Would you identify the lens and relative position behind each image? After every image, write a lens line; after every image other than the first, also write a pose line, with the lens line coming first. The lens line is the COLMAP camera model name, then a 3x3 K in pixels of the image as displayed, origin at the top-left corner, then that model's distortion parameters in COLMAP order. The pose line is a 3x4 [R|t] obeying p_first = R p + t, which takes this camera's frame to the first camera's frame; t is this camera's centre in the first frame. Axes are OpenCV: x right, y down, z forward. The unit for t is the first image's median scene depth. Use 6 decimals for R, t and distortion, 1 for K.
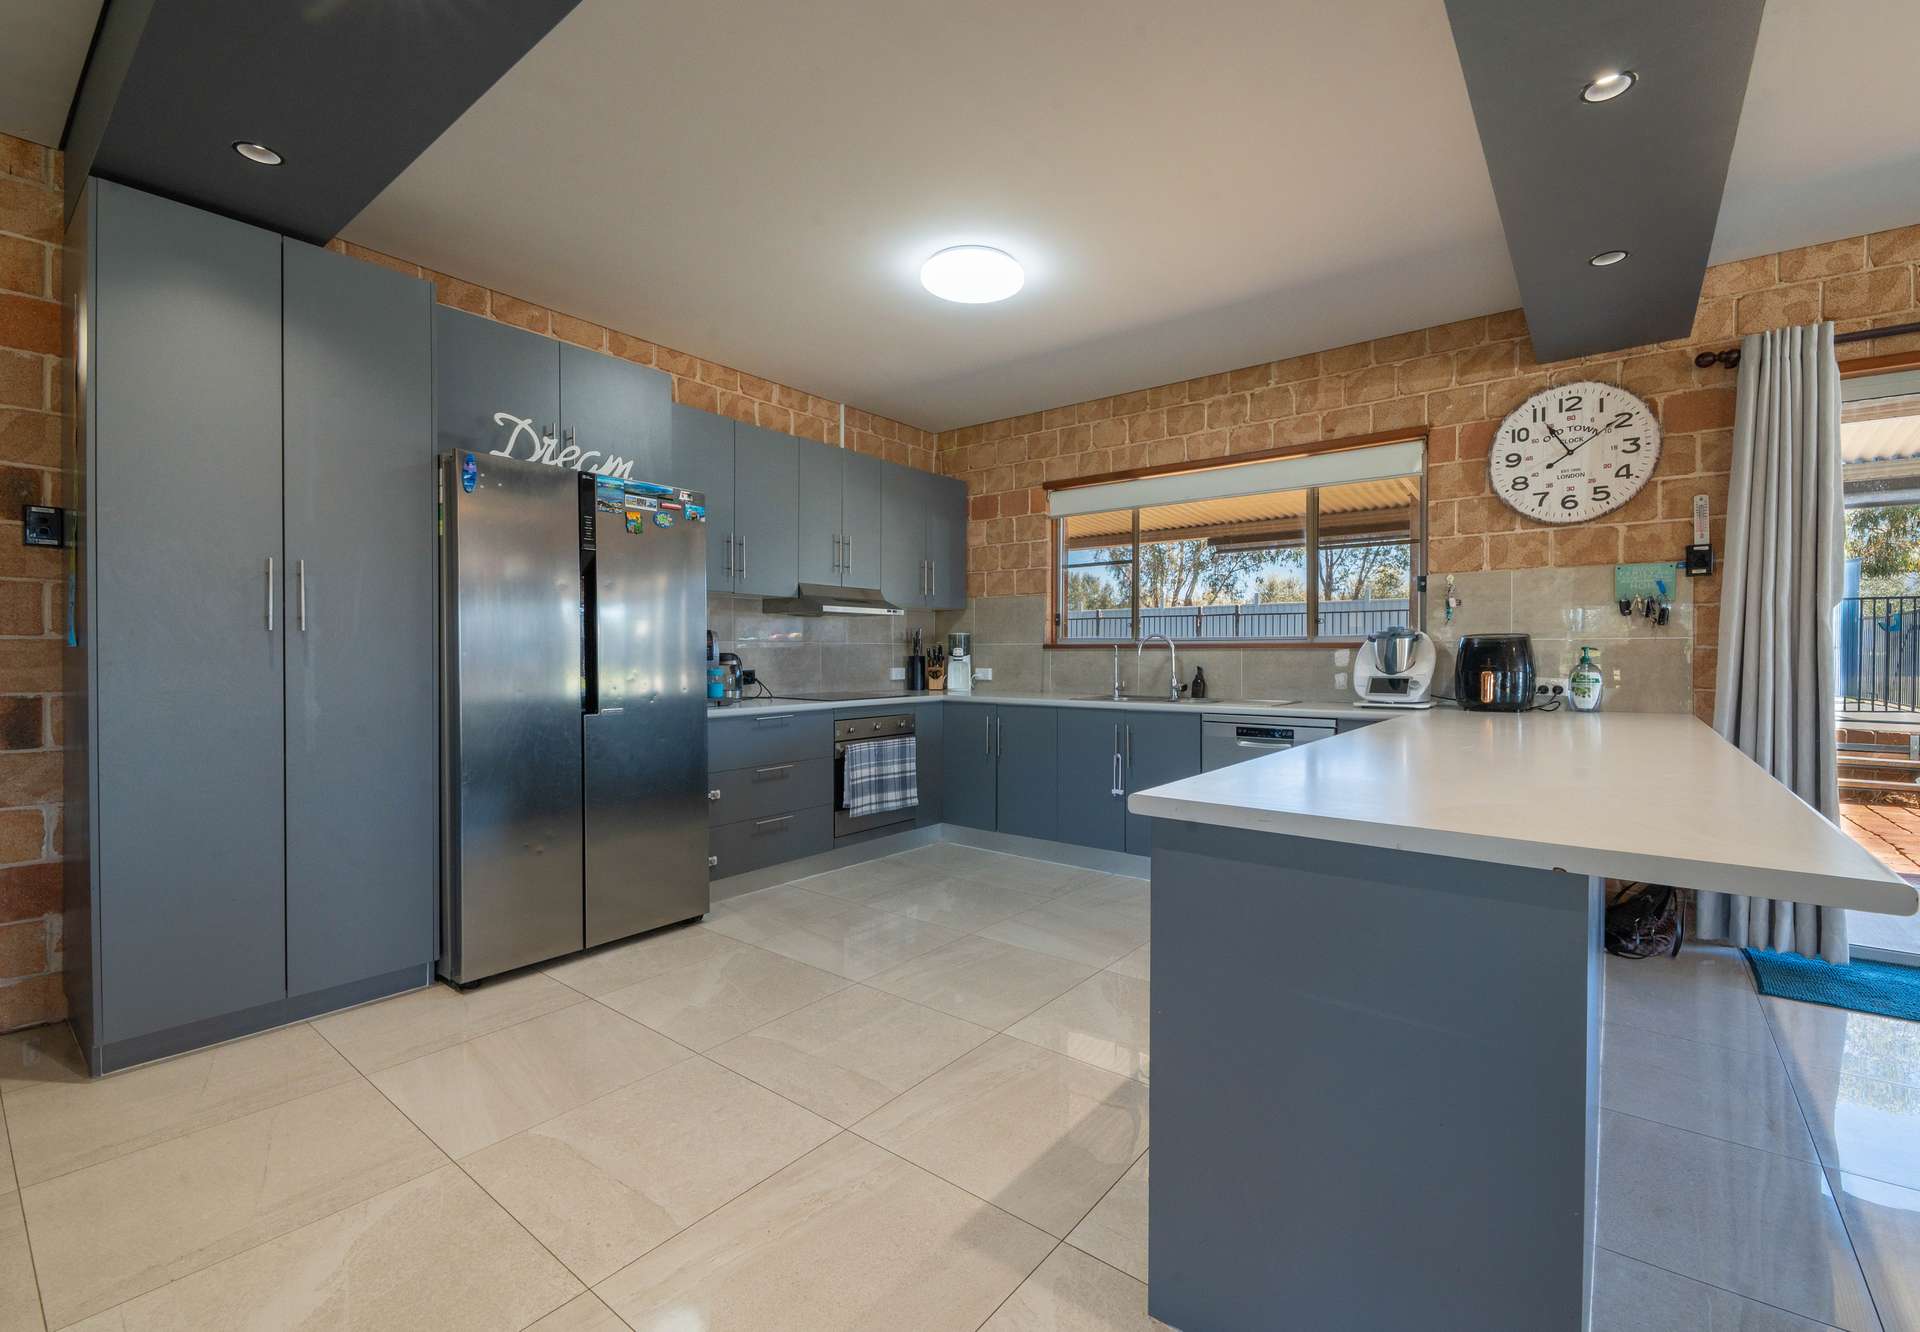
lens RADIAL K [[806.5, 0, 967.5], [0, 806.5, 657.2], [0, 0, 1]] dist [0.001422, 0.000008]
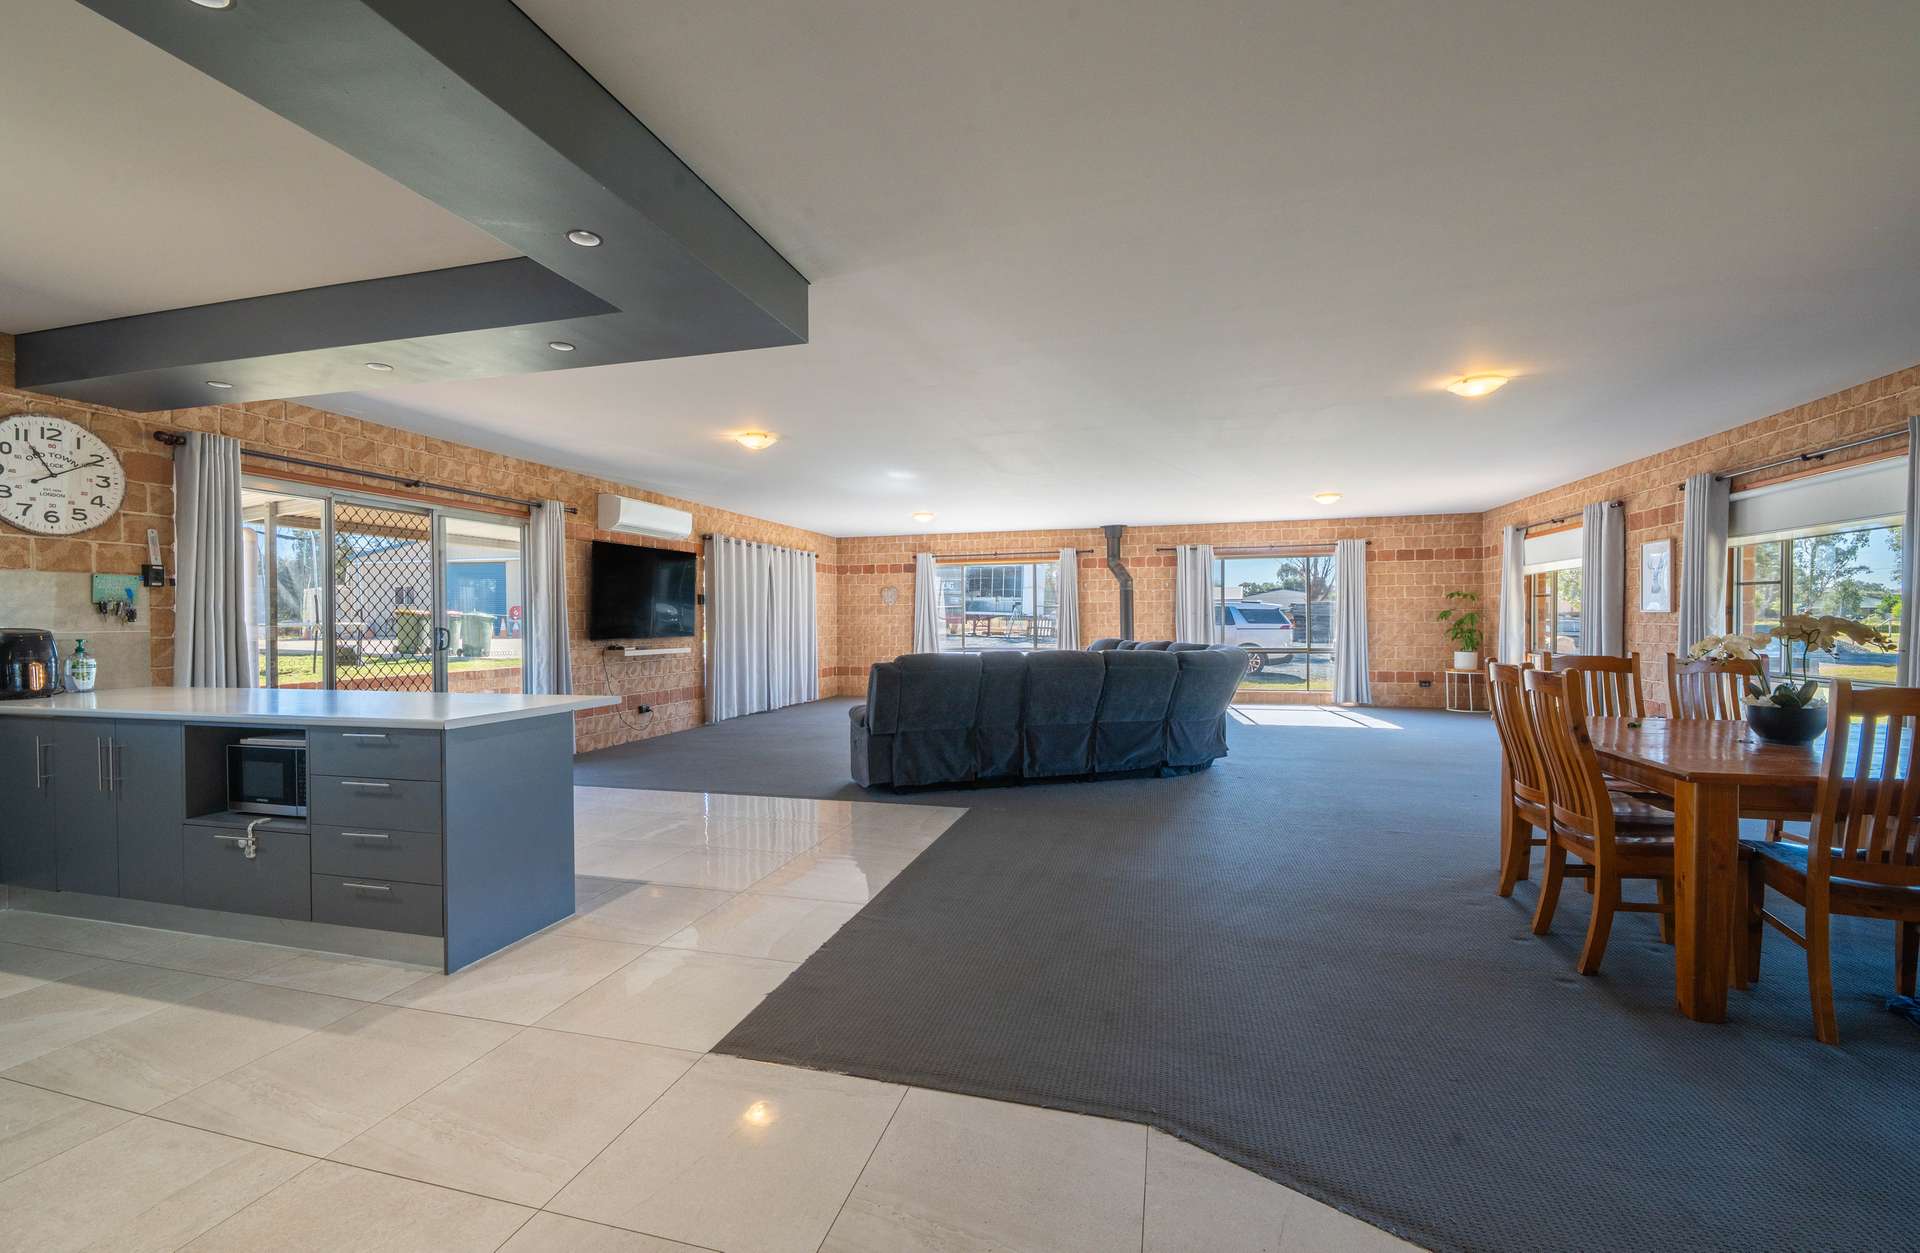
lens RADIAL K [[793.7, 0, 957.8], [0, 793.7, 626.5], [0, 0, 1]] dist [0.010869, -0.000733]
pose [[-0.384668, -0.007325, 0.923026, -0.876641], [0.008060, 0.999904, 0.011294, -0.034596], [-0.923020, 0.011784, -0.384572, 0.234513]]
